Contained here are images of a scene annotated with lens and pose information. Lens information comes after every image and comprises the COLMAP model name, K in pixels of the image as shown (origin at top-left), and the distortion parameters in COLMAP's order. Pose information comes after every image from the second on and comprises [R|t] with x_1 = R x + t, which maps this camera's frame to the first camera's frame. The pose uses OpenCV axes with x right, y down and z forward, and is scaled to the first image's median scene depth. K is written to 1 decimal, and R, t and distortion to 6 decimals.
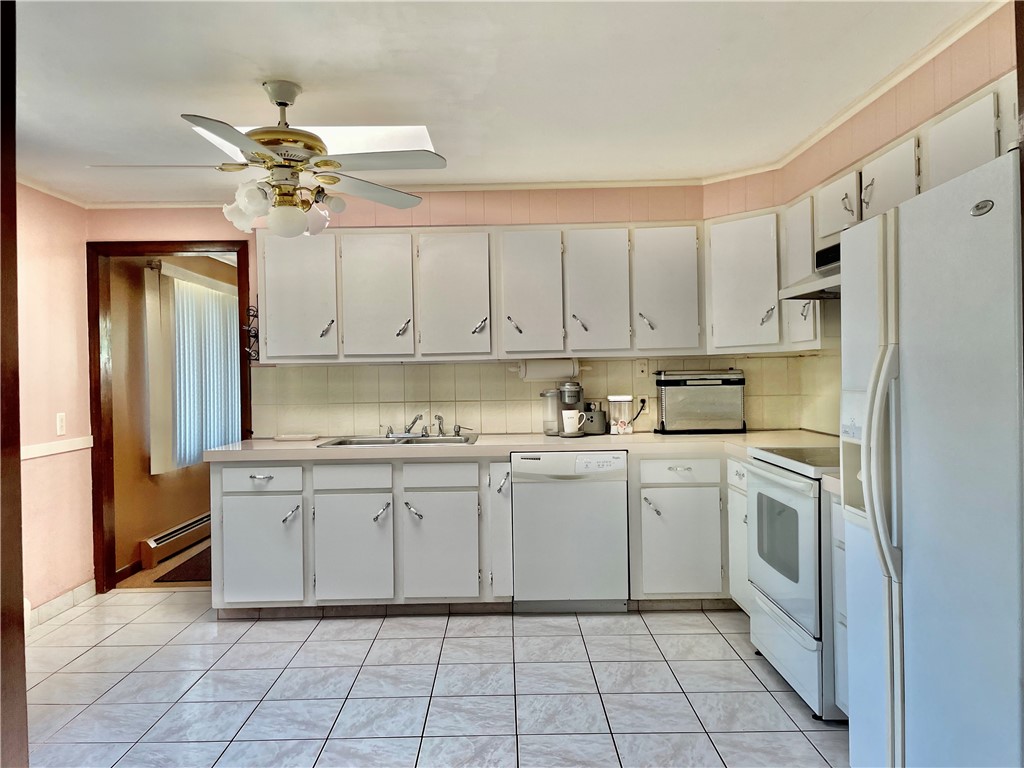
lens RADIAL K [[776.5, 0, 509.1], [0, 776.5, 379.2], [0, 0, 1]] dist [0.104611, -0.126357]
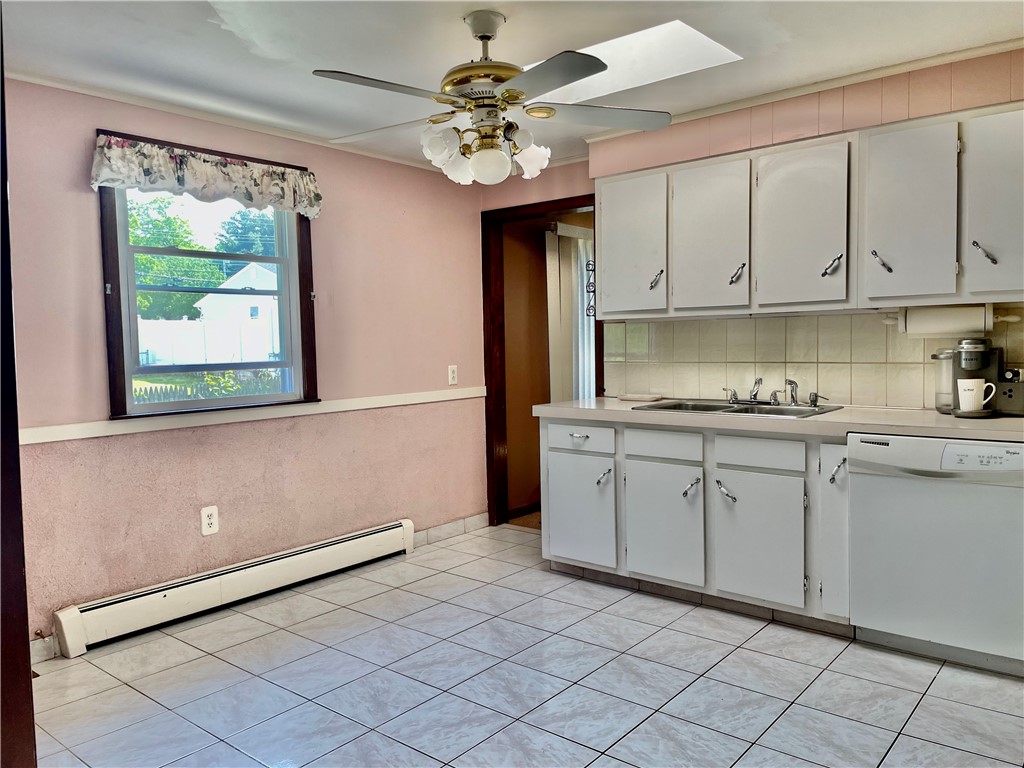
lens RADIAL K [[776.5, 0, 509.1], [0, 776.5, 379.2], [0, 0, 1]] dist [0.104611, -0.126357]
pose [[0.766677, 0.035559, -0.641048, 0.237175], [0.000473, 0.998433, 0.055949, -0.000148], [0.642033, -0.043198, 0.765459, 0.202091]]
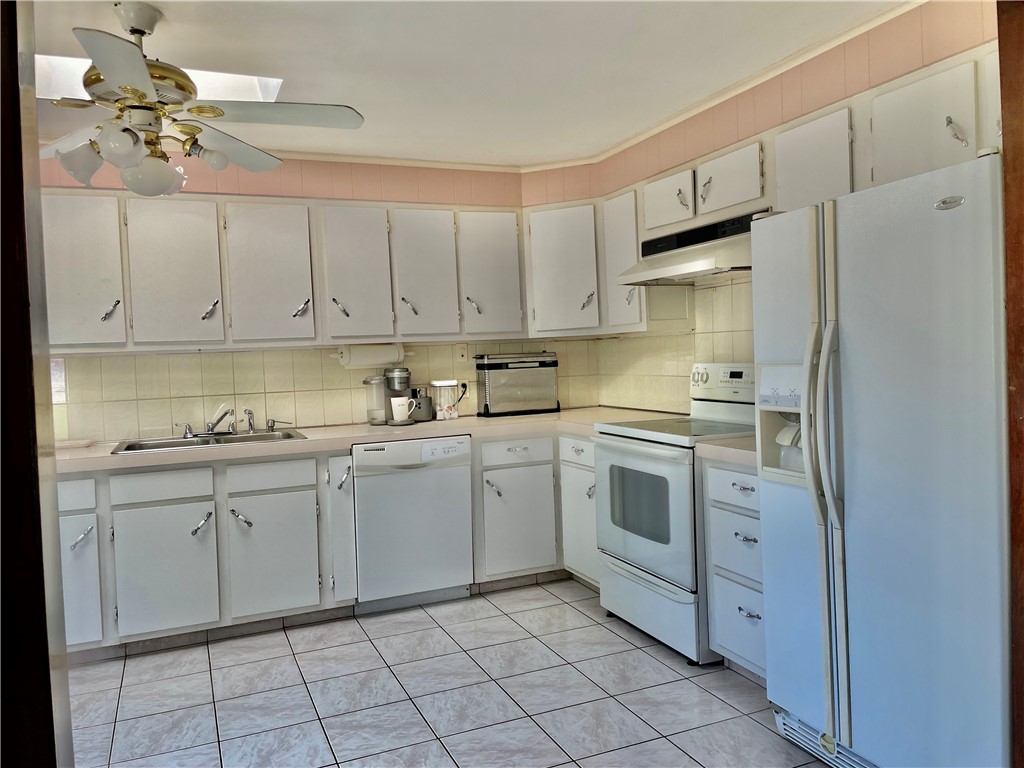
lens RADIAL K [[776.6, 0, 514.3], [0, 776.6, 375.5], [0, 0, 1]] dist [0.107571, -0.123560]
pose [[0.919809, -0.029582, 0.391250, -0.181105], [0.025863, 0.999556, 0.014775, 0.002595], [-0.391514, -0.003471, 0.920166, 0.063640]]
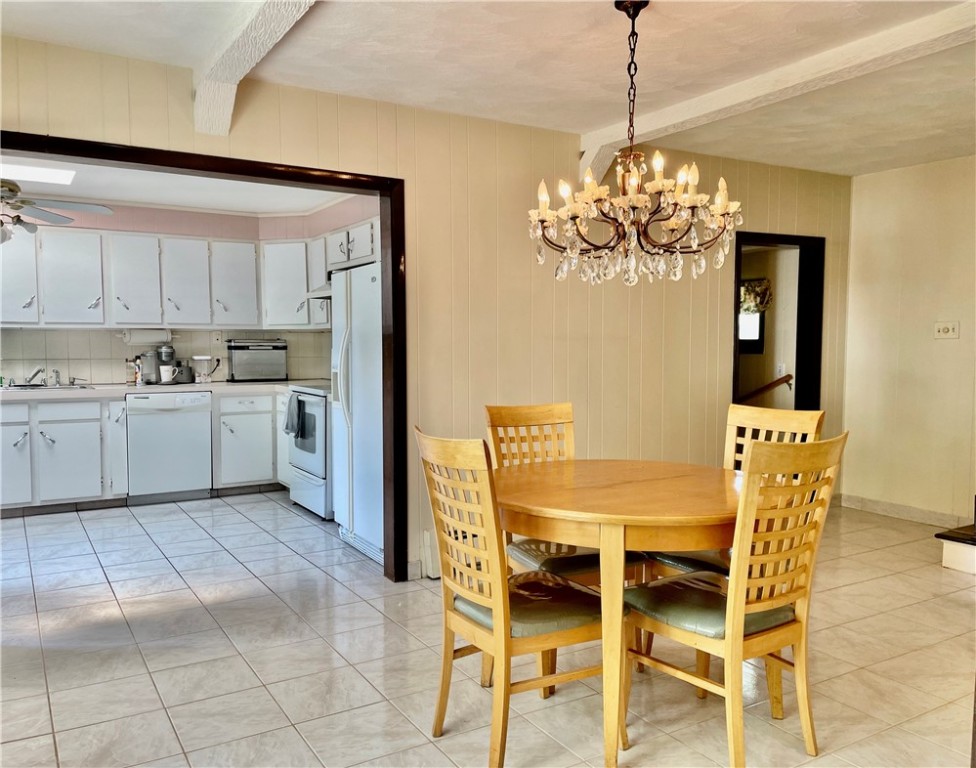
lens RADIAL K [[771.0, 0, 511.9], [0, 771.0, 397.5], [0, 0, 1]] dist [-0.004736, -0.006231]
pose [[0.838284, -0.017991, 0.544938, -0.172940], [-0.013042, 0.998508, 0.053028, 0.016335], [-0.545079, -0.051559, 0.836798, -0.568813]]
